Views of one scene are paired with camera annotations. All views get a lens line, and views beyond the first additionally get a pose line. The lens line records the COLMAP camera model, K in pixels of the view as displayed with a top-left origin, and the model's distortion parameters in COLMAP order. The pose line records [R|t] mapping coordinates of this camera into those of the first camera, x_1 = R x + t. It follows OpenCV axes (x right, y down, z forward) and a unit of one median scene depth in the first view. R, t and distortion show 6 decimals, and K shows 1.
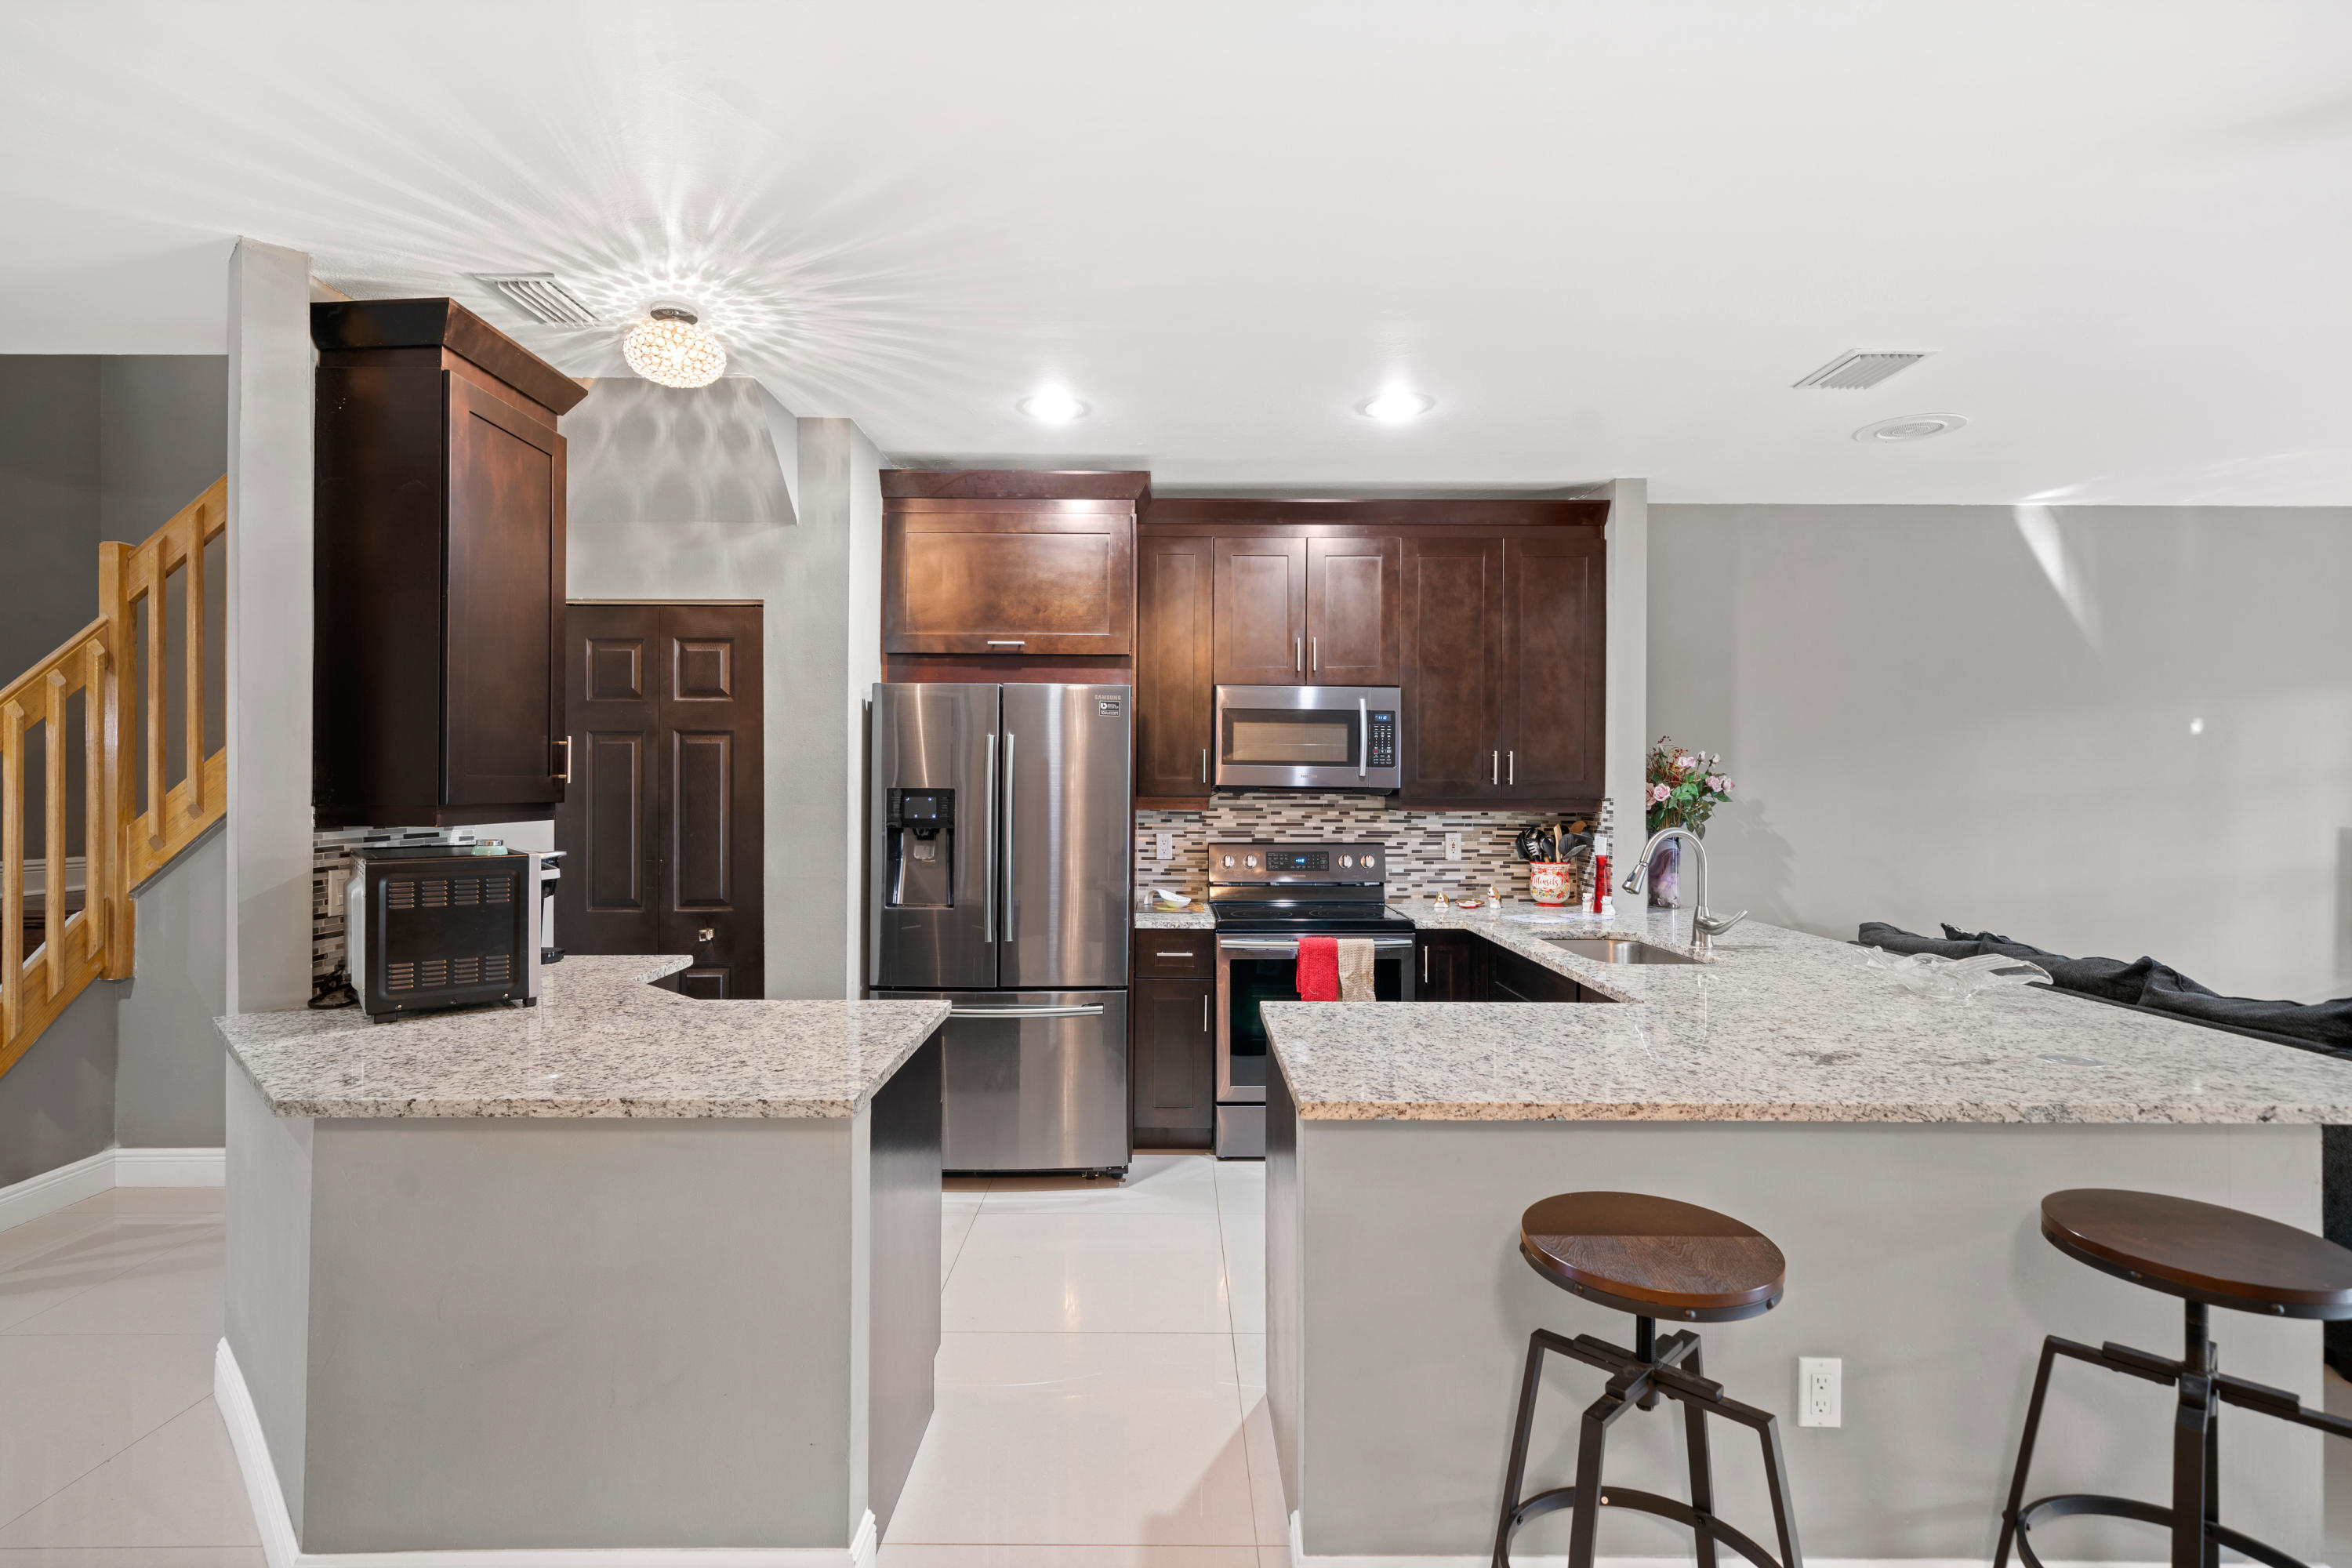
lens RADIAL K [[1100.9, 0, 1168.4], [0, 1100.9, 777.7], [0, 0, 1]] dist [0.001988, 0.000571]
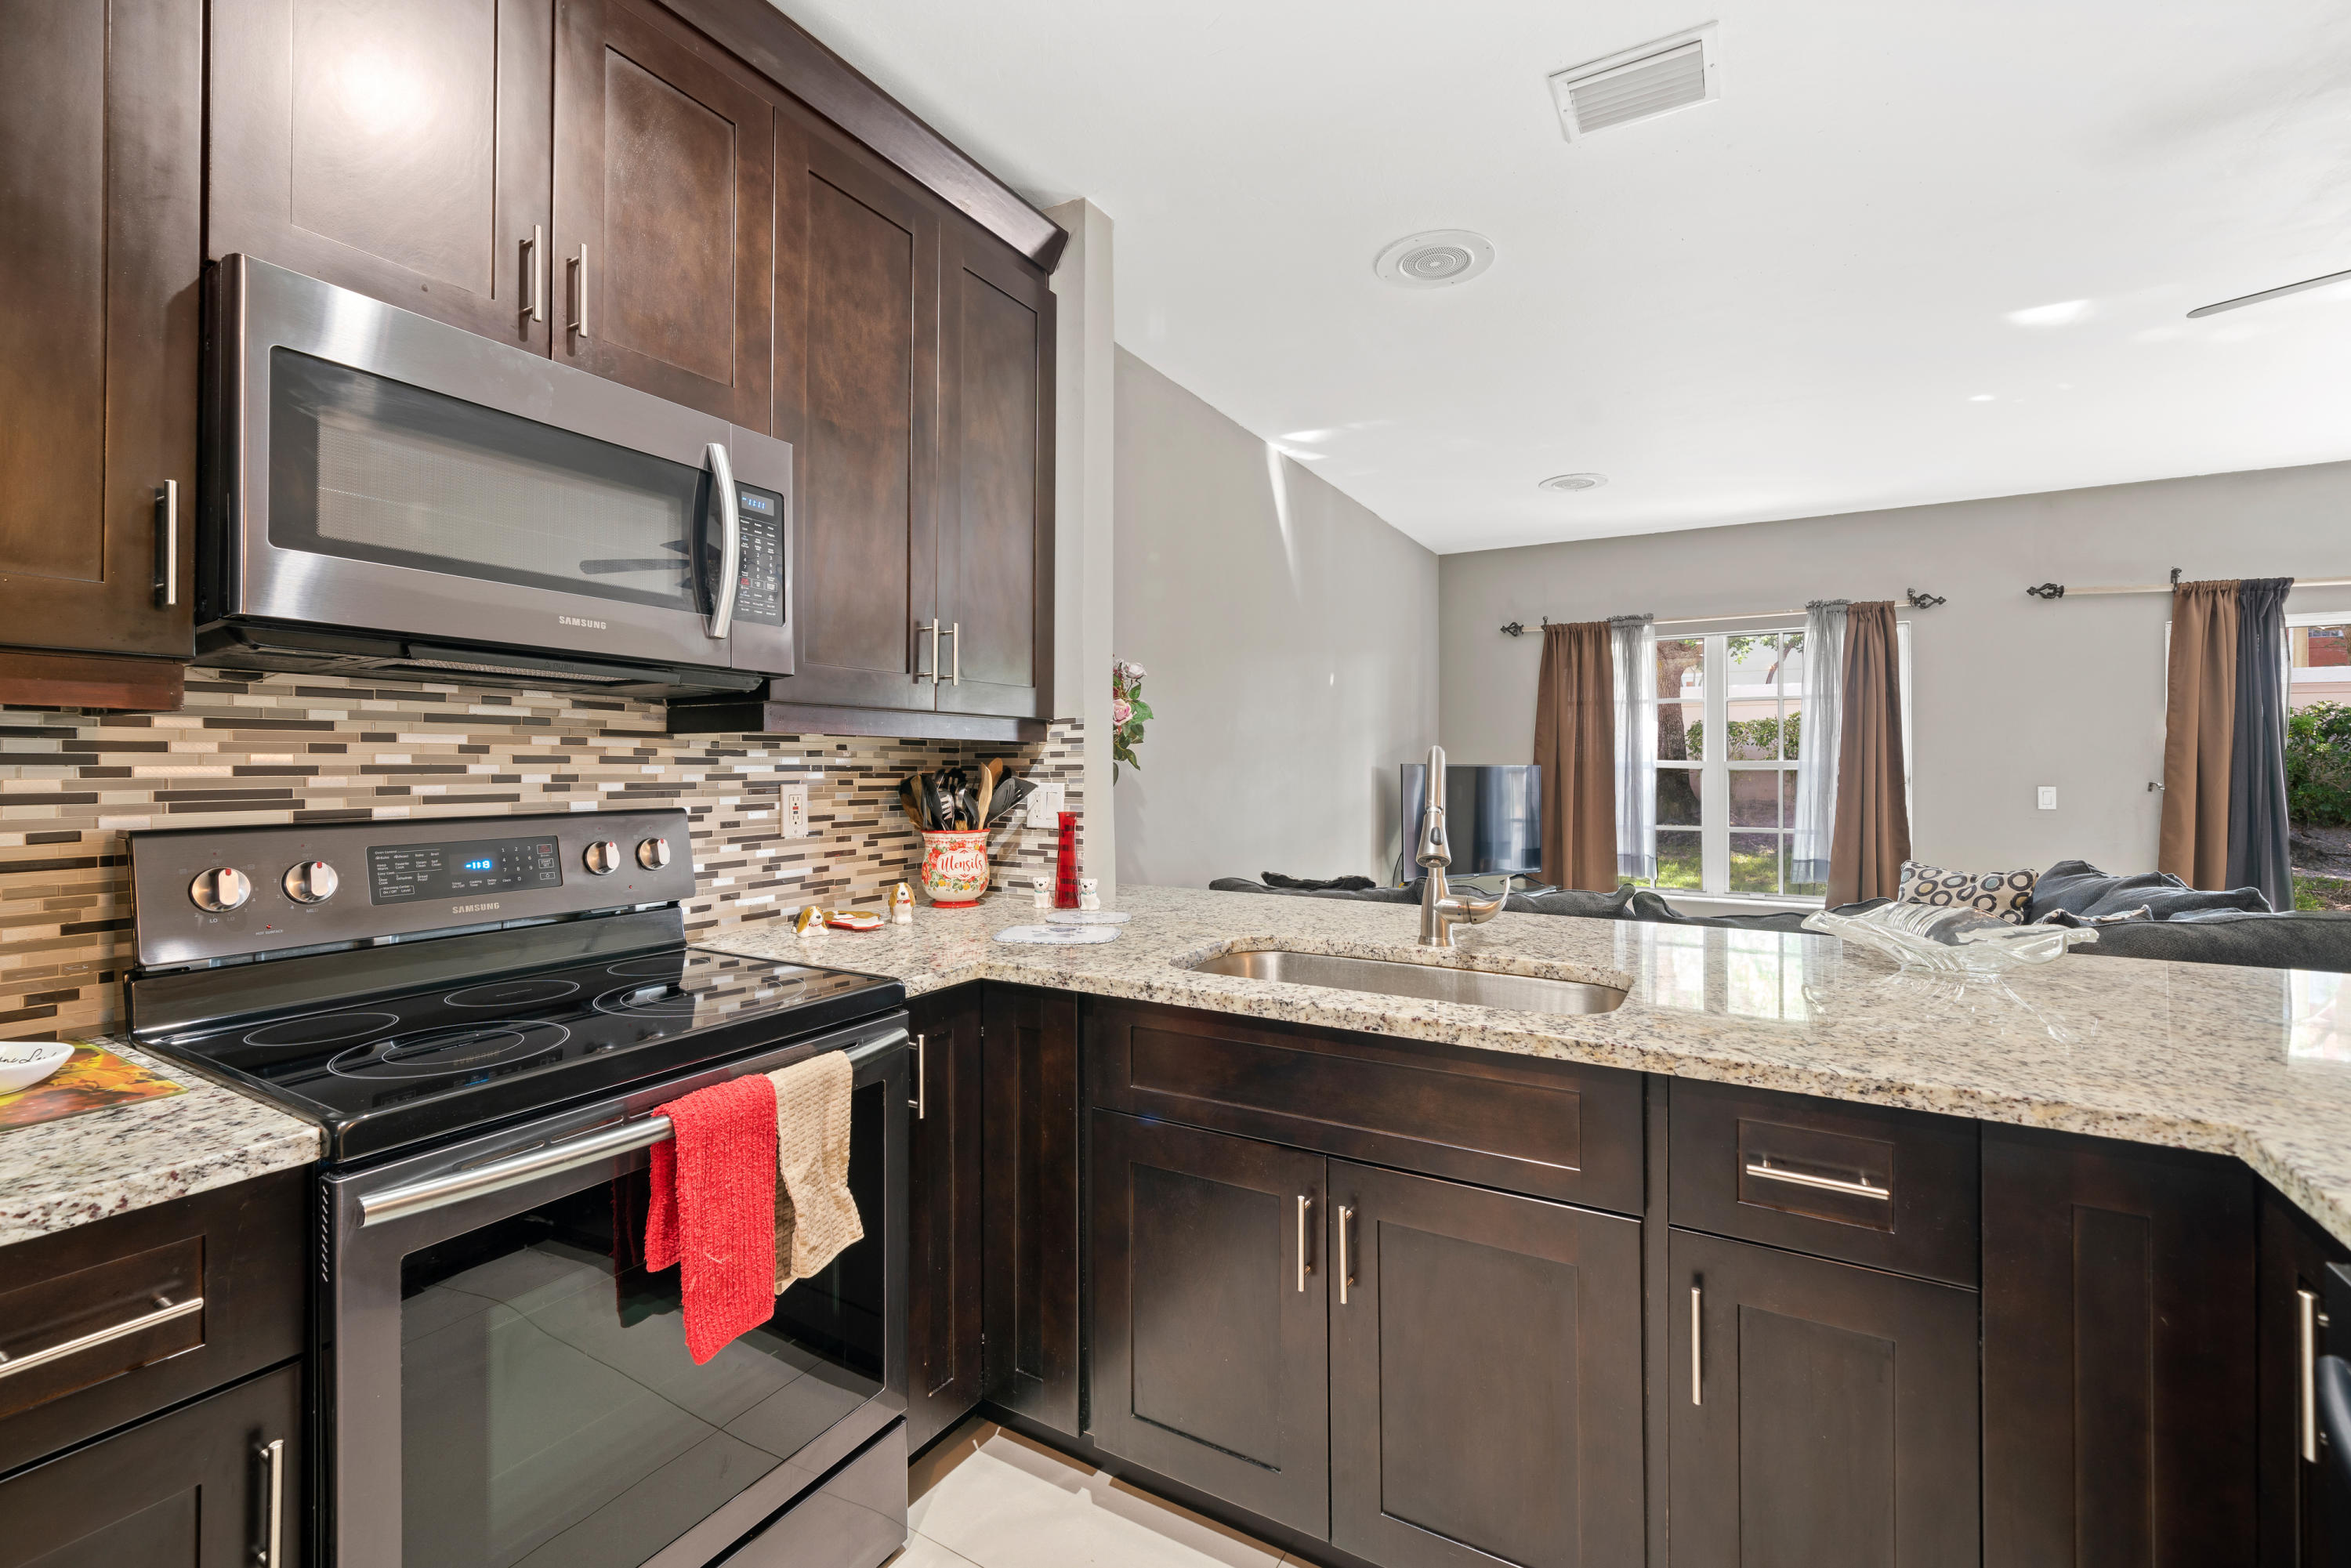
lens RADIAL K [[997.9, 0, 1142.7], [0, 997.9, 759.4], [0, 0, 1]] dist [-0.000996, -0.000055]
pose [[0.519688, 0.003056, 0.854351, -0.048620], [-0.000222, 0.999994, -0.003443, 0.040588], [-0.854356, 0.001600, 0.519686, 0.630036]]
